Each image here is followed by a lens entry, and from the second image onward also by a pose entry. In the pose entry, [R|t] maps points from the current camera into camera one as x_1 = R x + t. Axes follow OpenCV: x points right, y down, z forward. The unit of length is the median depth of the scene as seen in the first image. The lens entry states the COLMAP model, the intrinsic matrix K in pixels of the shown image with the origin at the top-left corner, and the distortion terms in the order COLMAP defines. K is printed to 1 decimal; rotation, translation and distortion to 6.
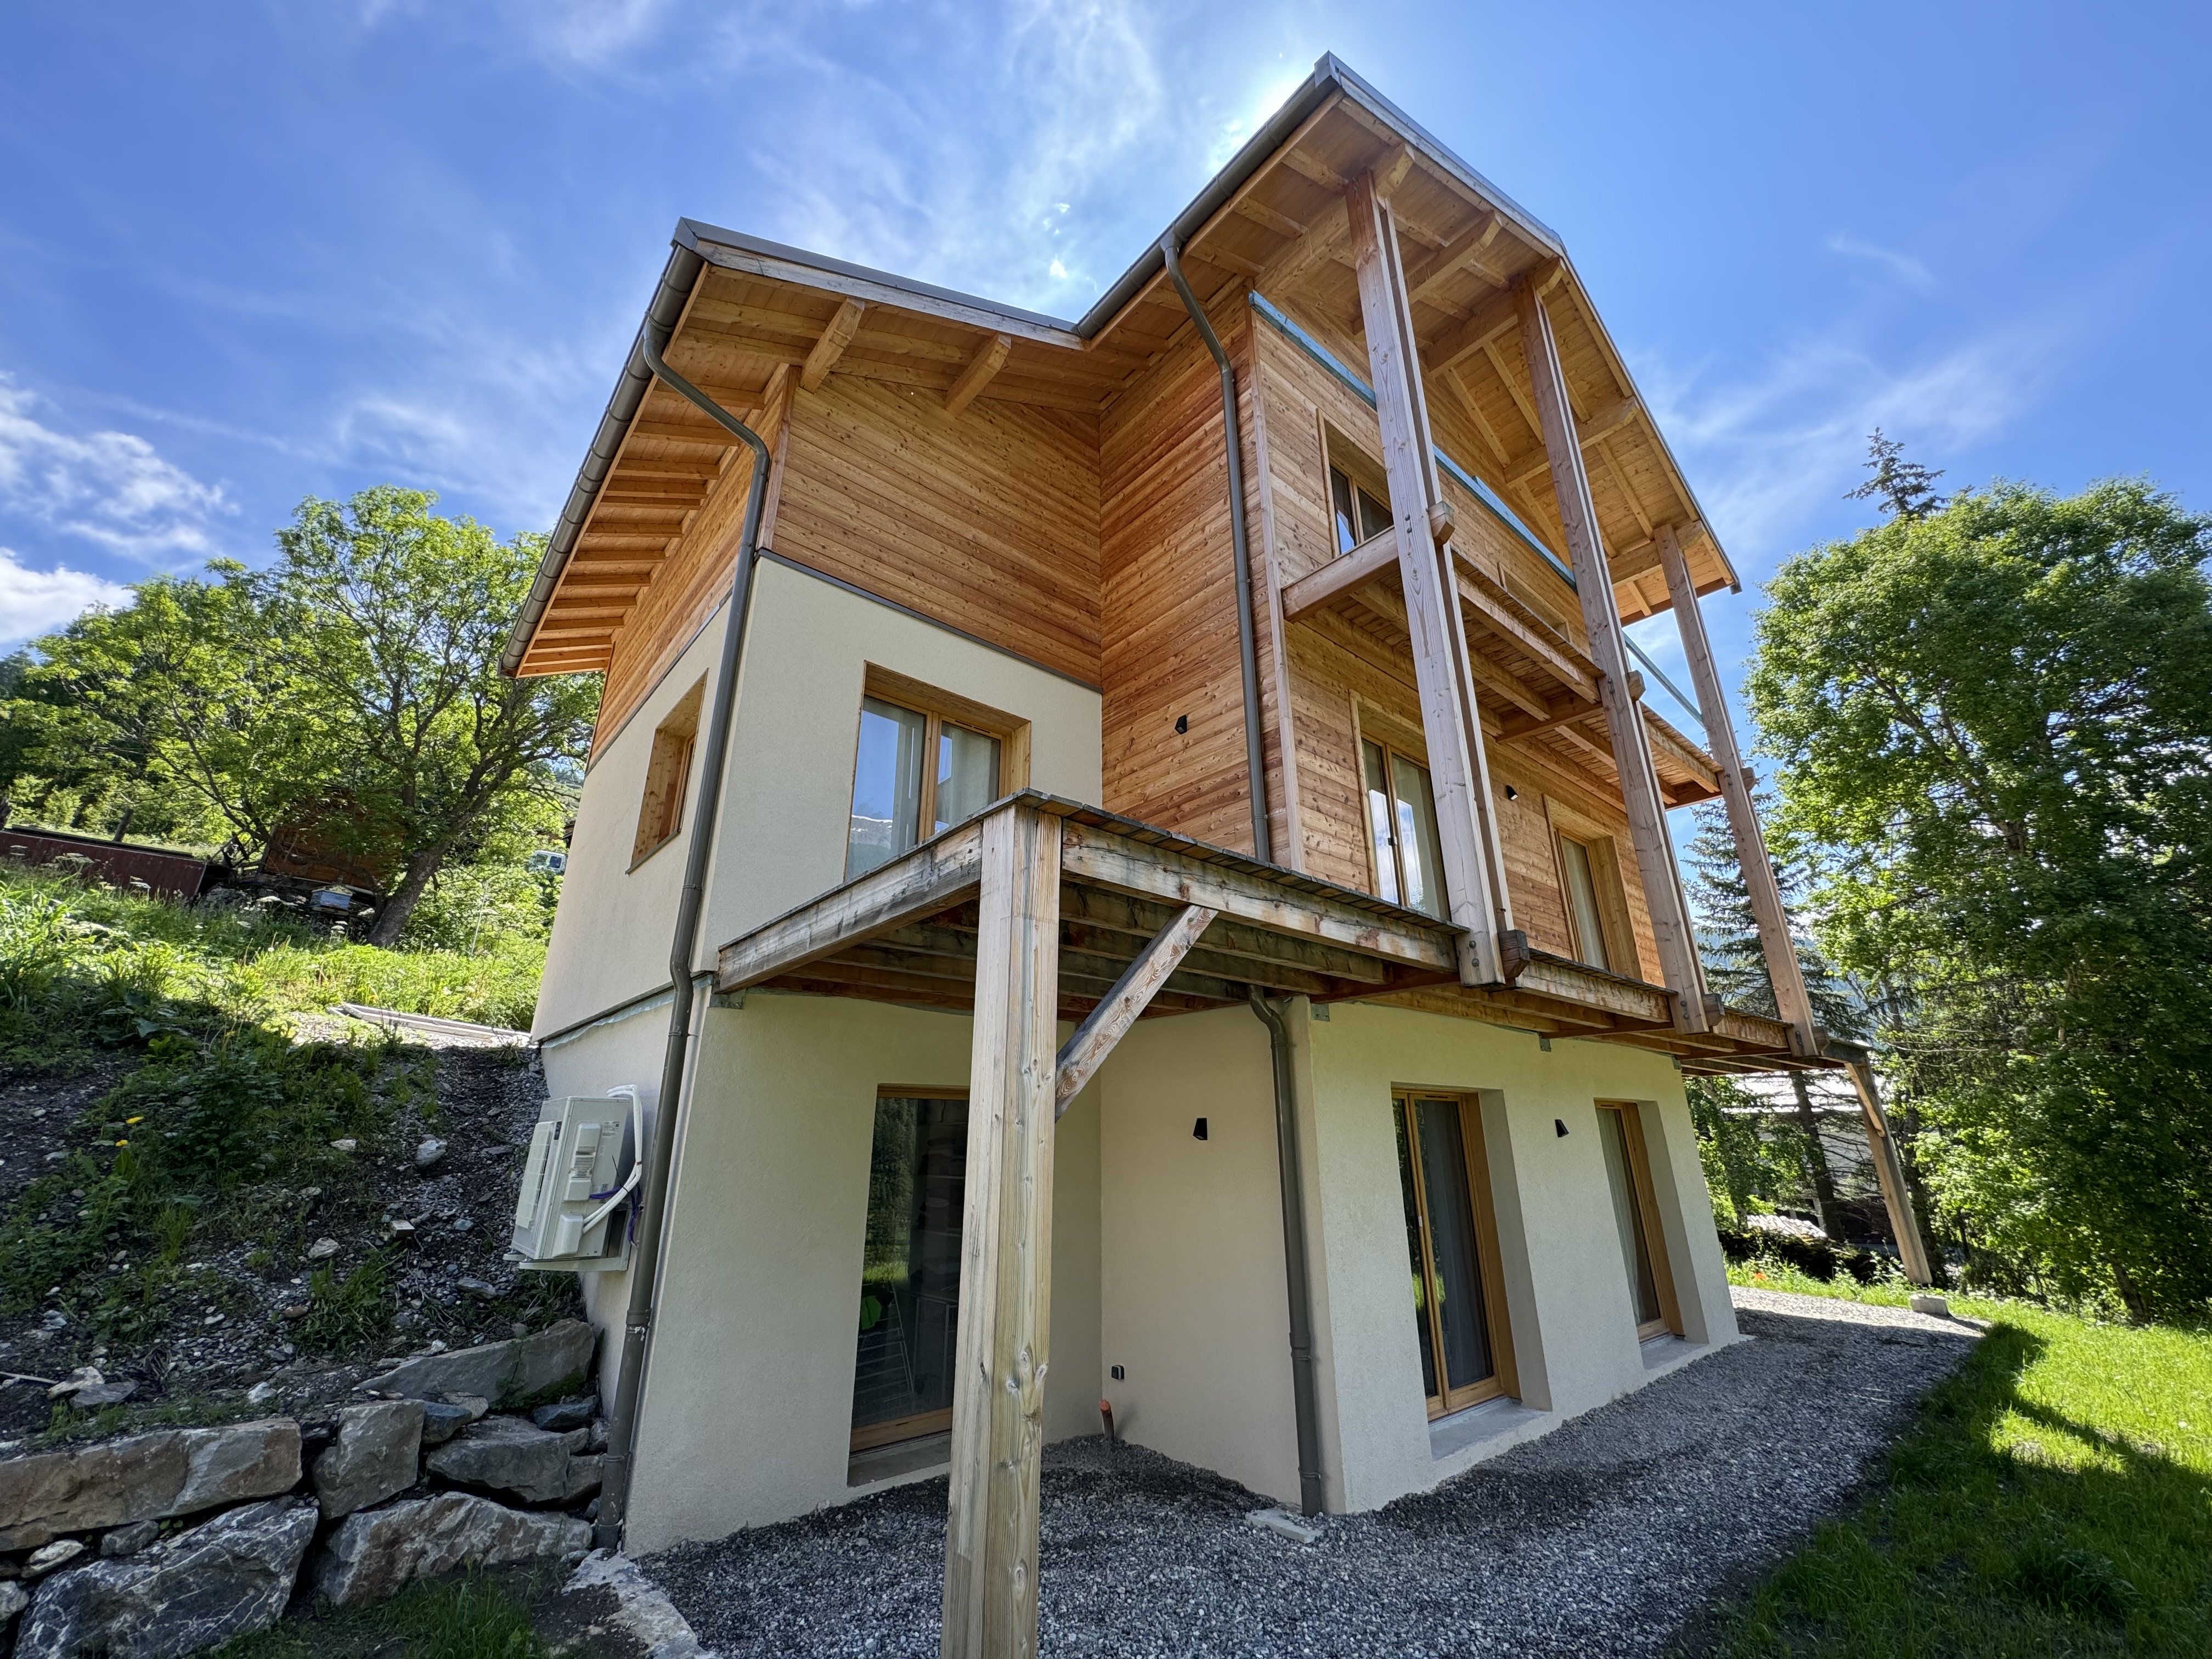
lens RADIAL K [[890.6, 0, 1106.0], [0, 890.6, 829.5], [0, 0, 1]] dist [-0.002490, -0.000114]
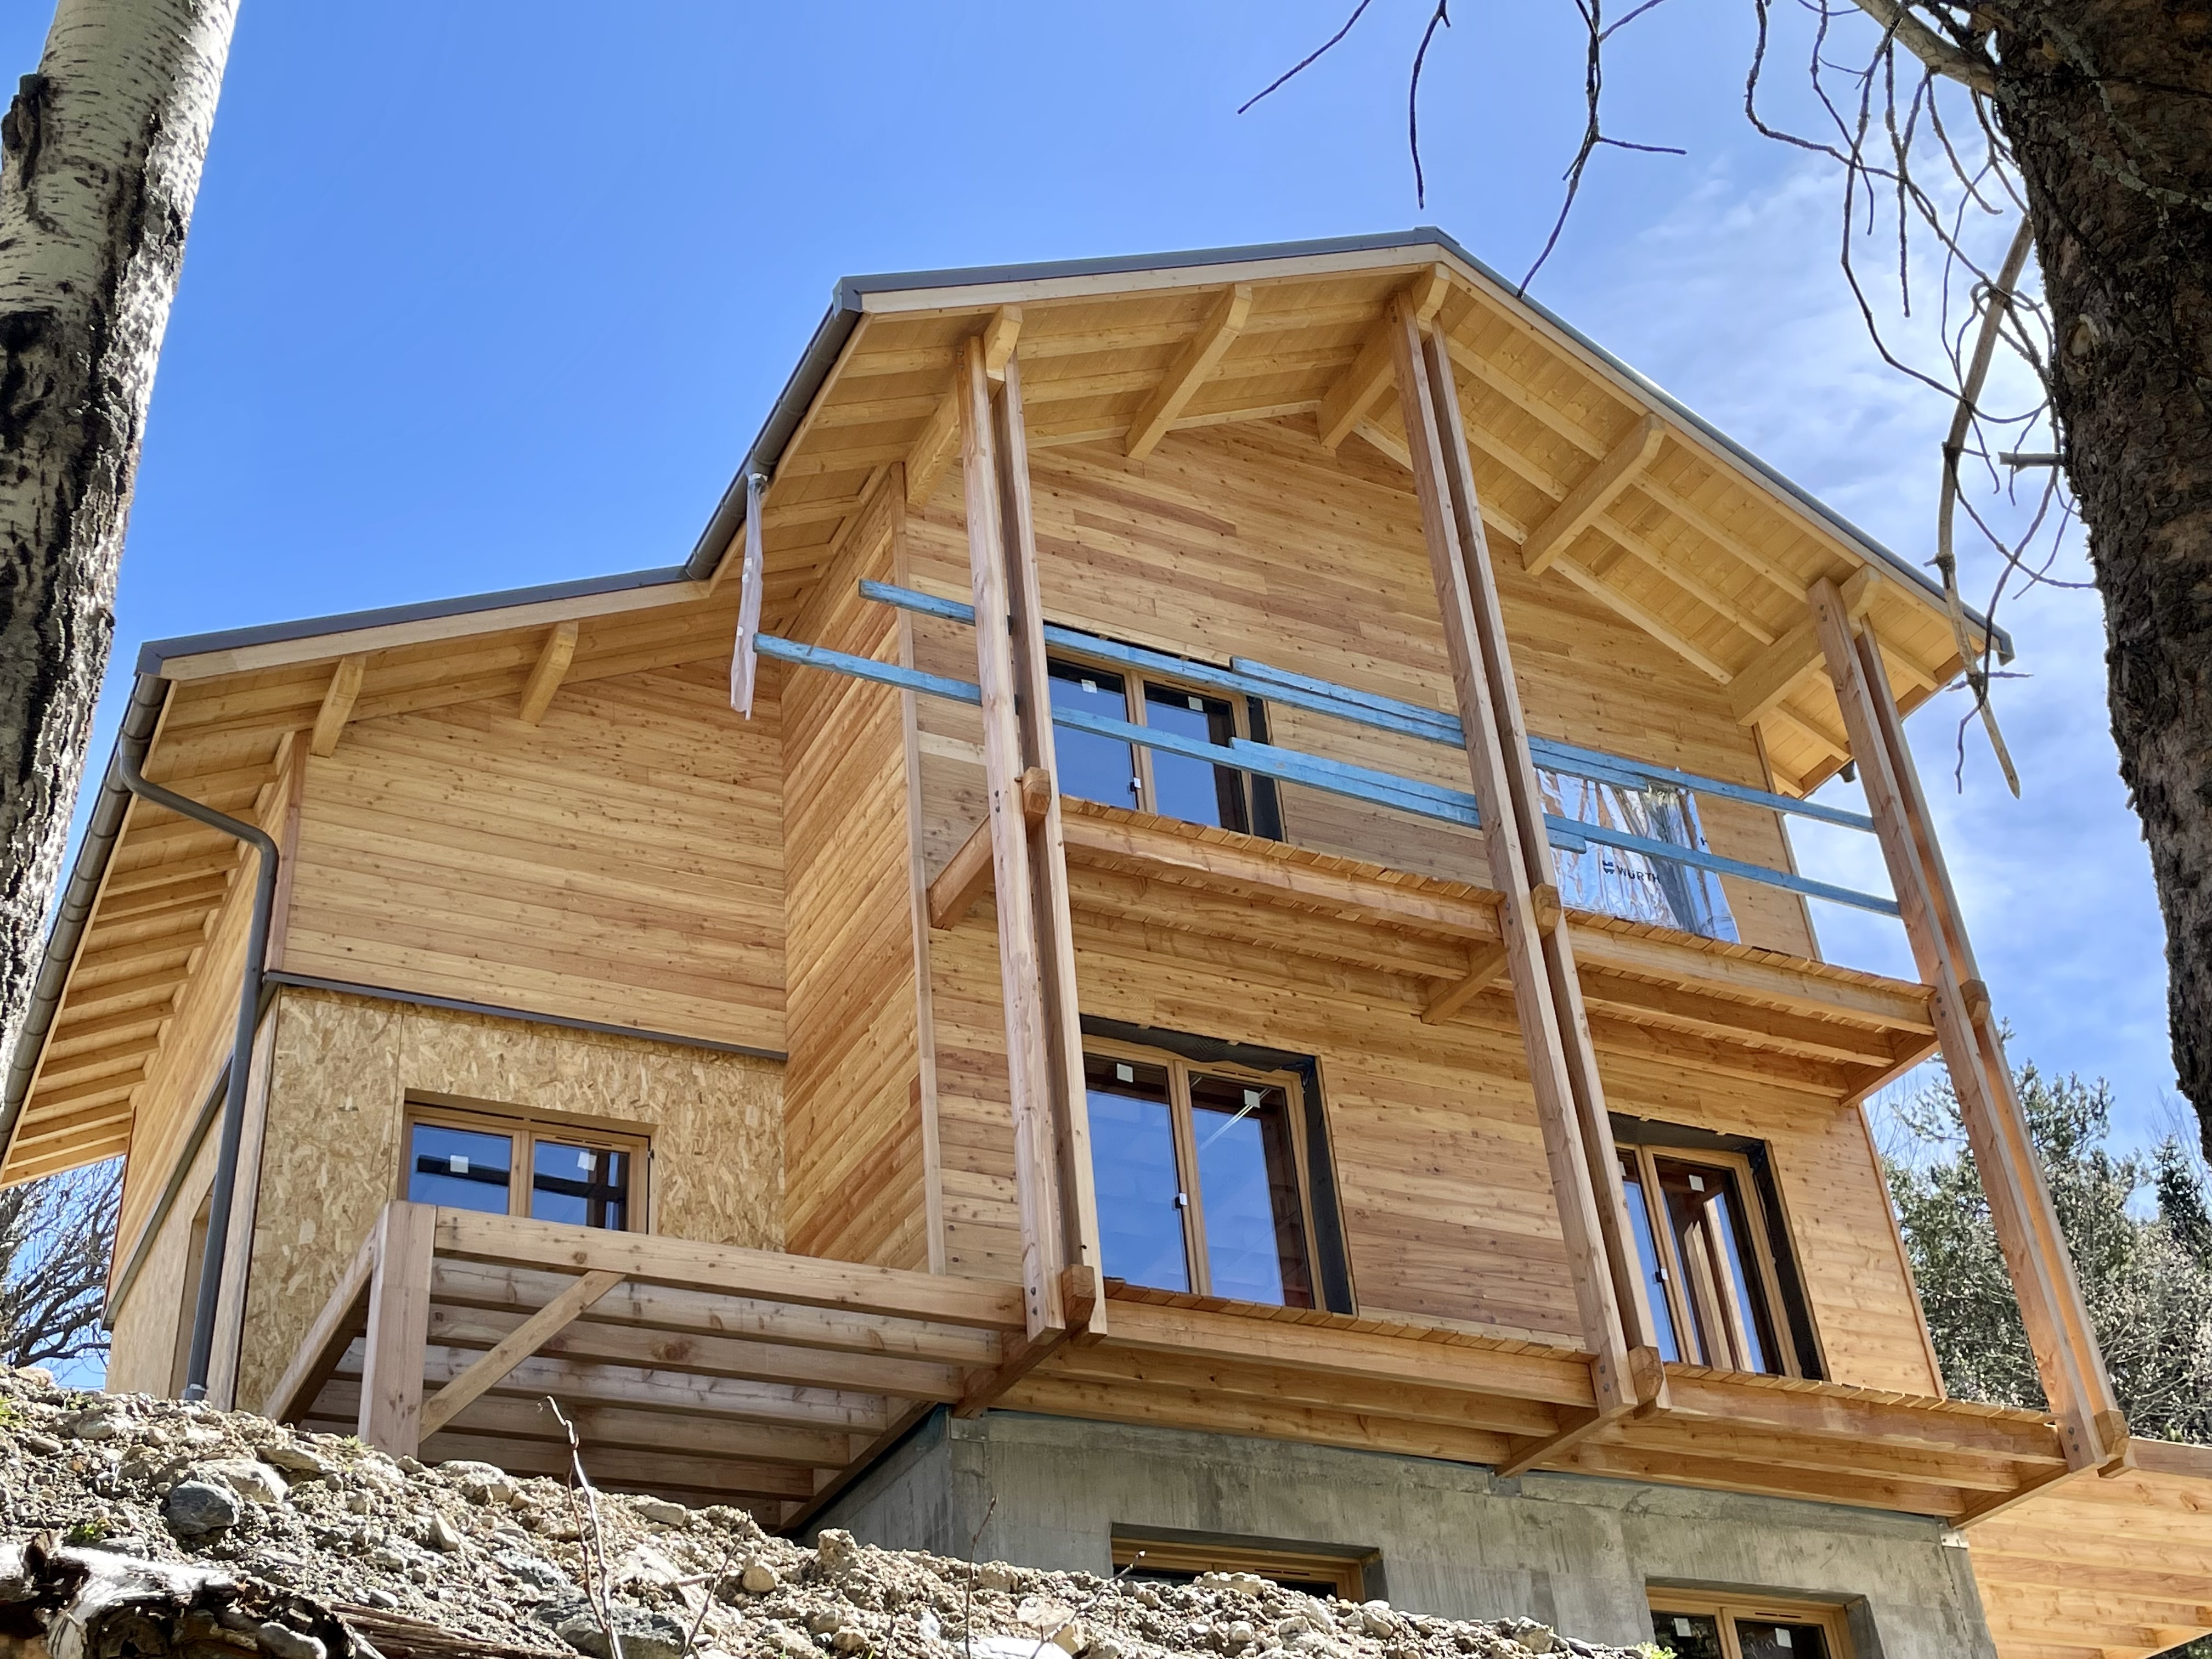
lens RADIAL K [[2506.4, 0, 1066.7], [0, 2506.4, 831.0], [0, 0, 1]] dist [0.152544, -0.381170]
pose [[0.968904, -0.189919, -0.158606, 0.631933], [0.149220, 0.959802, -0.237725, 0.197888], [0.197379, 0.206666, 0.958296, -0.982125]]
